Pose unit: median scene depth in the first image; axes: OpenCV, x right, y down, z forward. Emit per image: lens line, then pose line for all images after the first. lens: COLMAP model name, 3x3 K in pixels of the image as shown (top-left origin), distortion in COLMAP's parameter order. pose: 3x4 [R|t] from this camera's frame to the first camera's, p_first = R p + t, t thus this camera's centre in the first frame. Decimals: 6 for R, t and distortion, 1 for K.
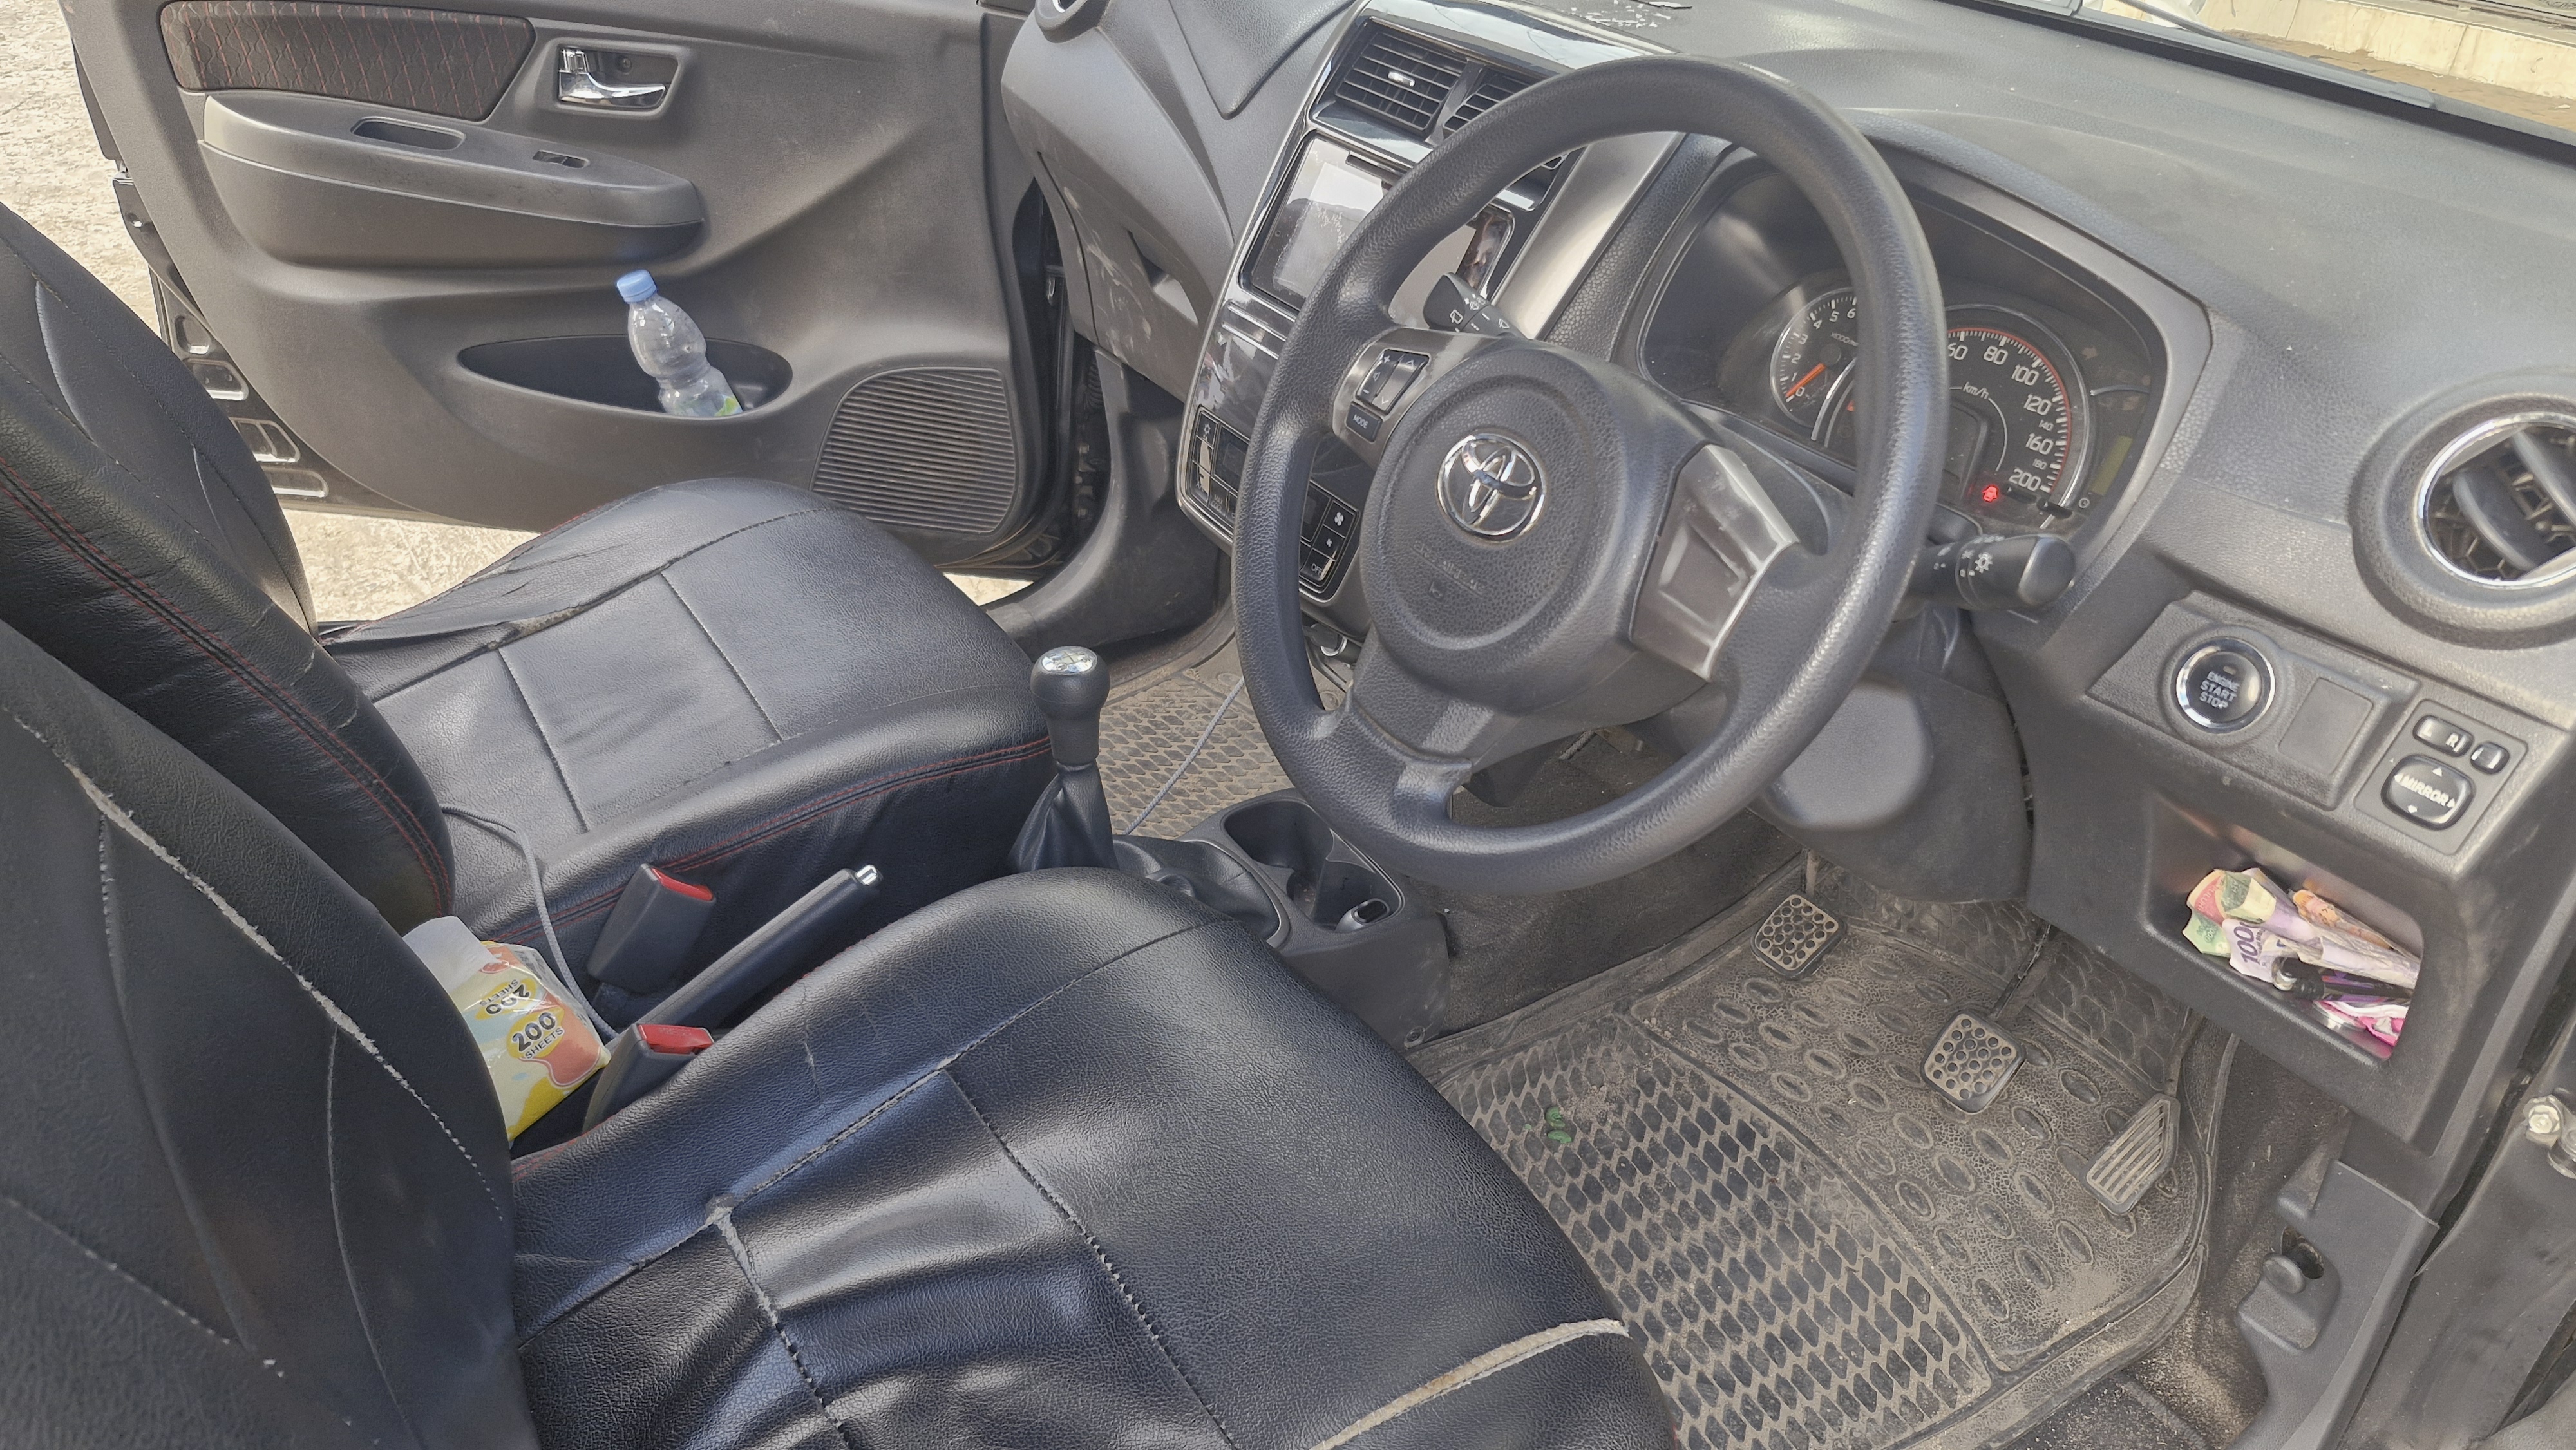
lens RADIAL K [[1816.8, 0, 1285.9], [0, 1816.8, 724.3], [0, 0, 1]] dist [0.044314, -0.034284]
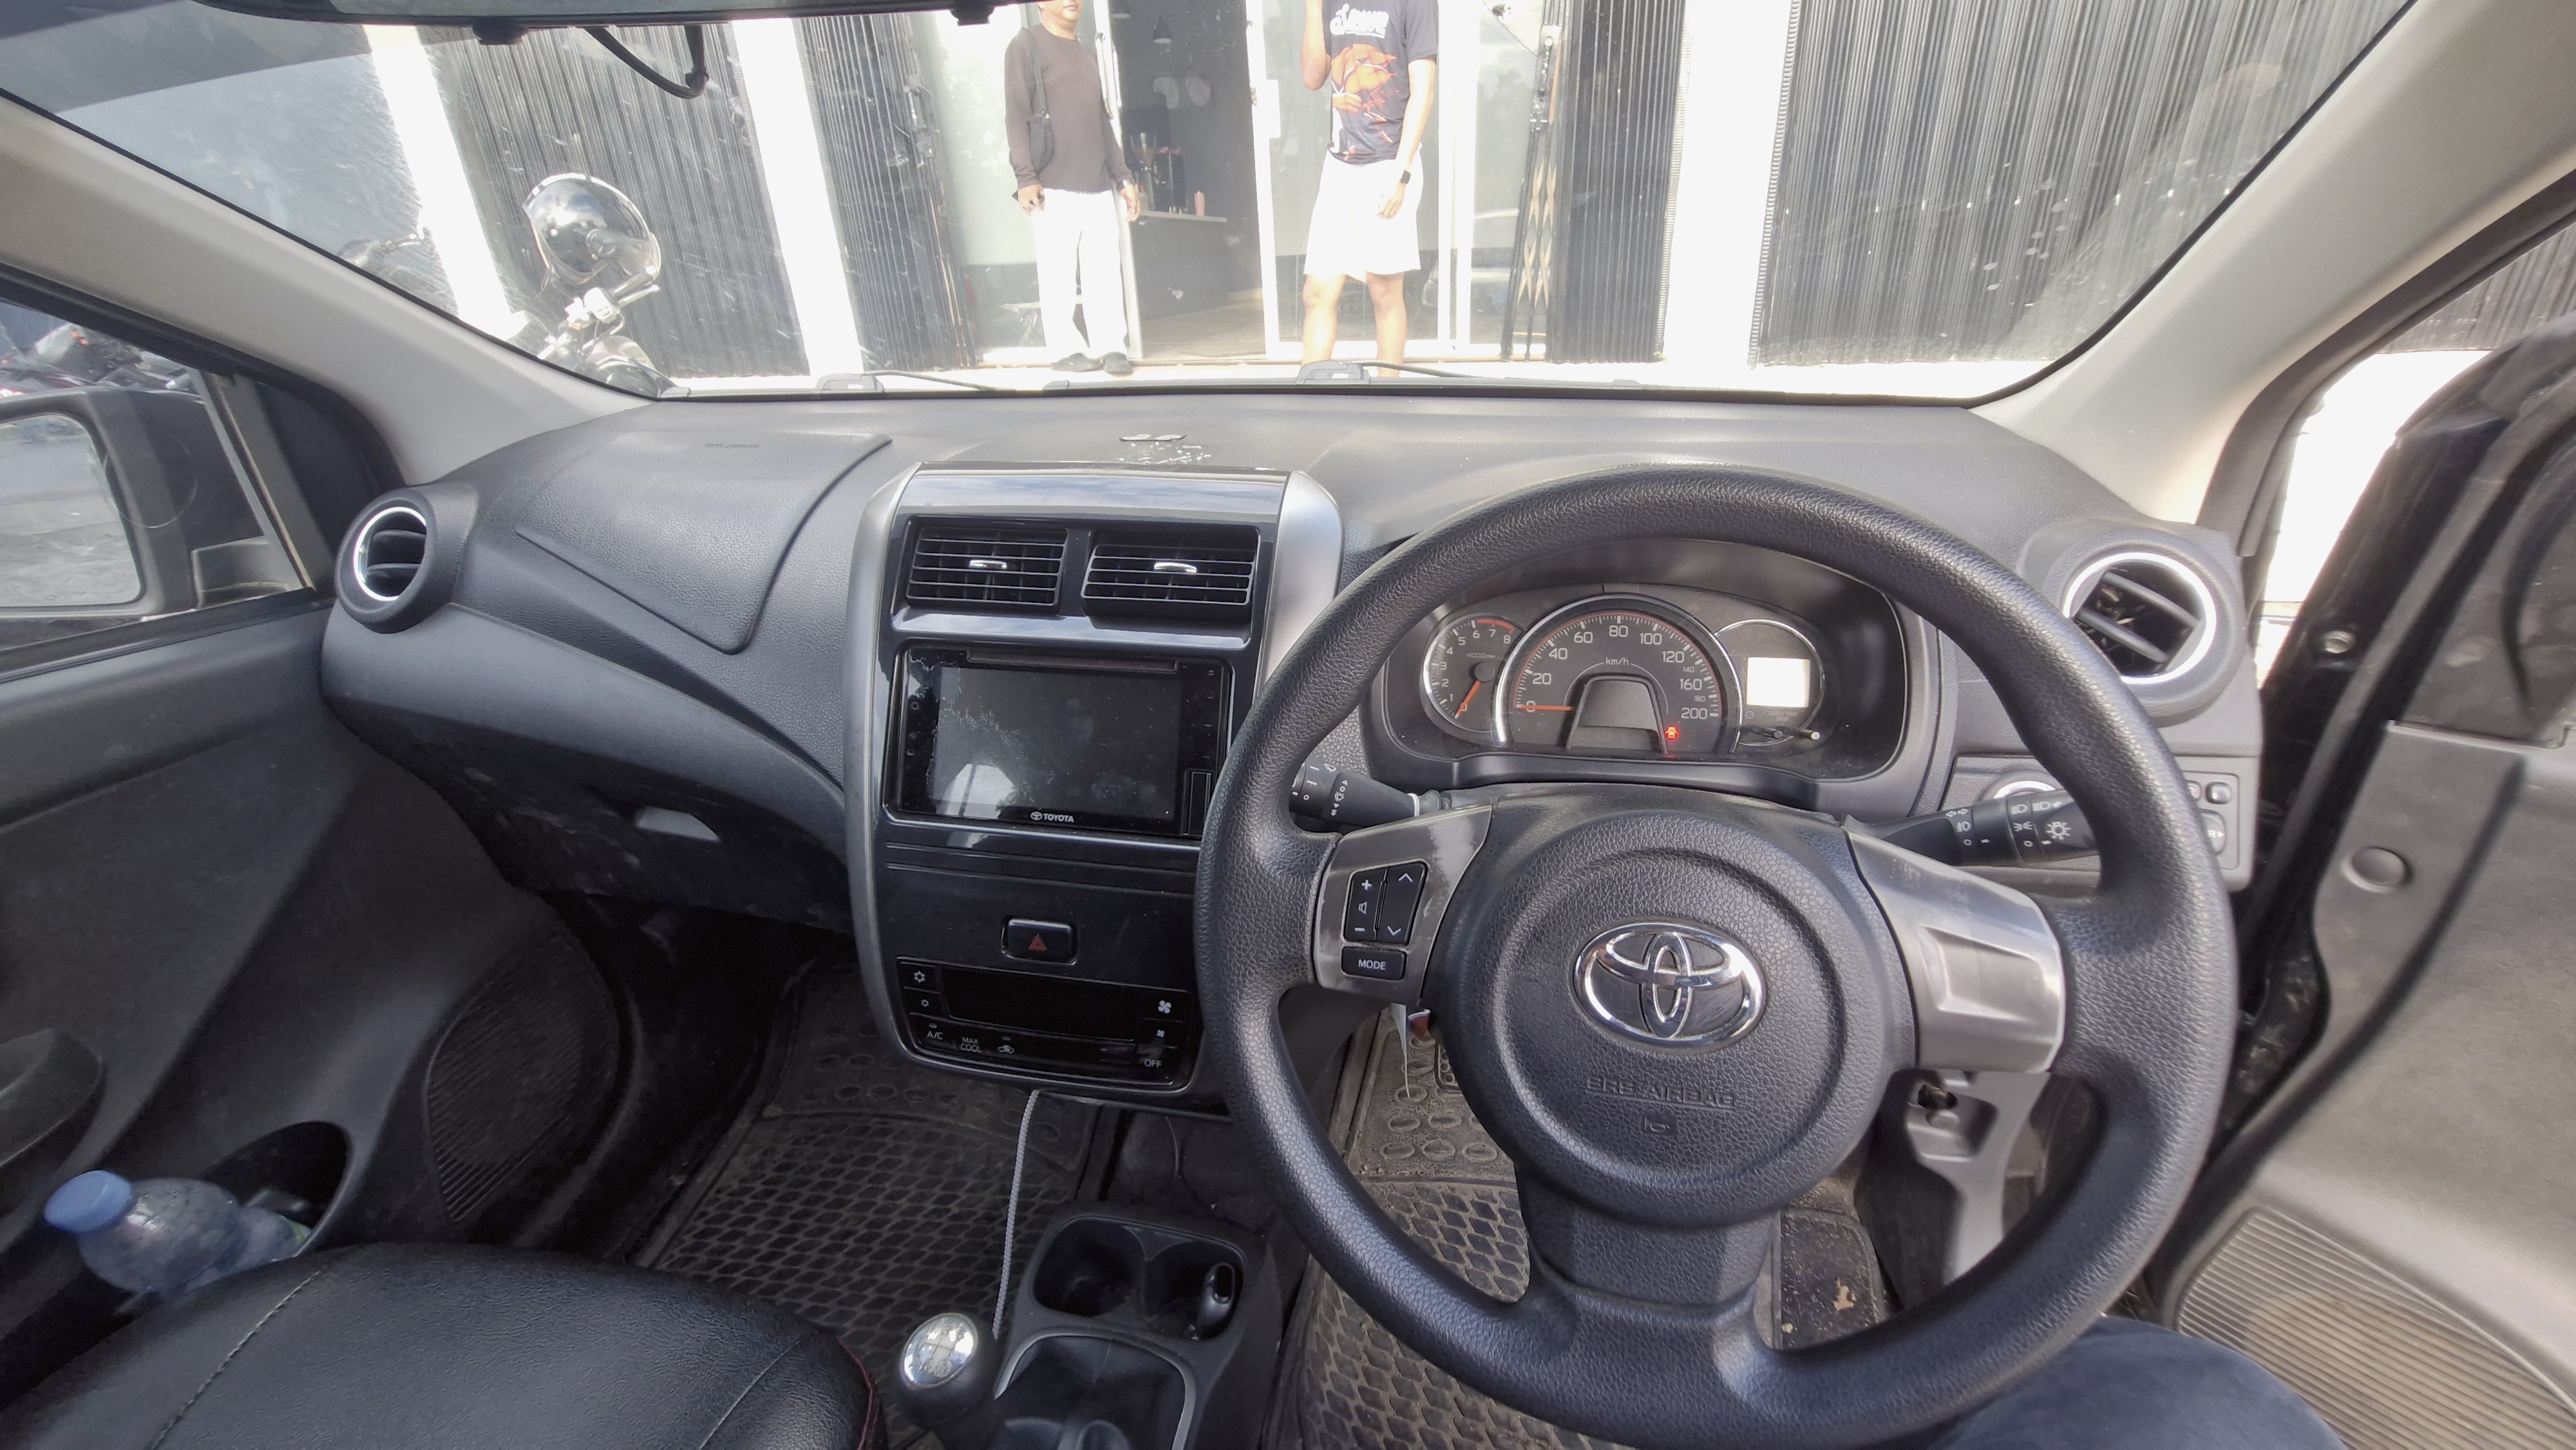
lens RADIAL K [[988.4, 0, 1325.6], [0, 988.4, 674.2], [0, 0, 1]] dist [-0.000402, -0.000009]
pose [[0.695905, -0.359653, 0.621583, -0.144407], [0.427968, 0.902760, 0.043205, -0.222885], [-0.576679, 0.235951, 0.782156, 0.450800]]
